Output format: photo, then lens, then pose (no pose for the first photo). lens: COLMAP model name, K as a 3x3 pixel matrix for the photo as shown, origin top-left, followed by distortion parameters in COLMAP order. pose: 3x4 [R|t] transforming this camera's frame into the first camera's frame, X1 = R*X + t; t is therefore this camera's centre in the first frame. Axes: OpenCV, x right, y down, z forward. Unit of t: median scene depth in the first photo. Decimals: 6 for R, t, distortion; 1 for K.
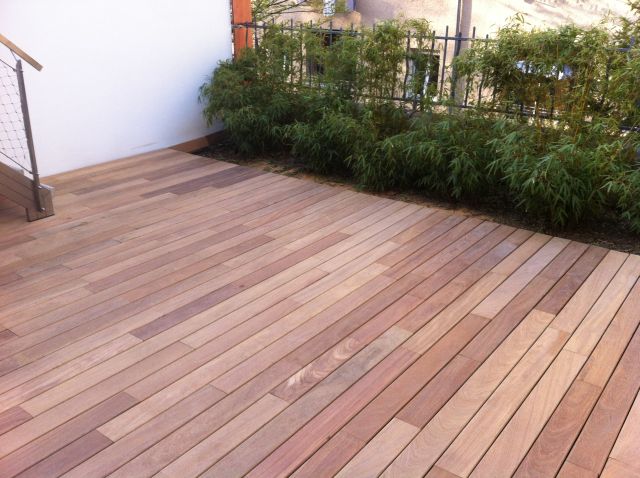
lens RADIAL K [[576.7, 0, 338.1], [0, 576.7, 239.0], [0, 0, 1]] dist [0.115581, -0.263131]
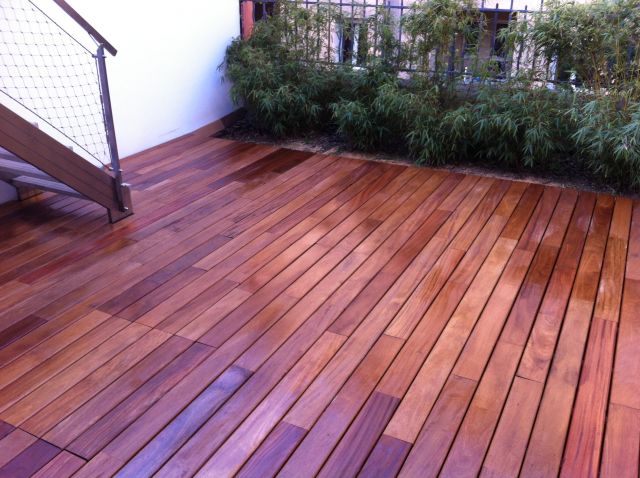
lens RADIAL K [[576.7, 0, 338.1], [0, 576.7, 239.0], [0, 0, 1]] dist [0.115581, -0.263131]
pose [[0.984783, -0.081623, 0.153428, -0.295305], [0.073990, 0.995751, 0.054827, -0.026290], [-0.157251, -0.042640, 0.986638, 0.030295]]
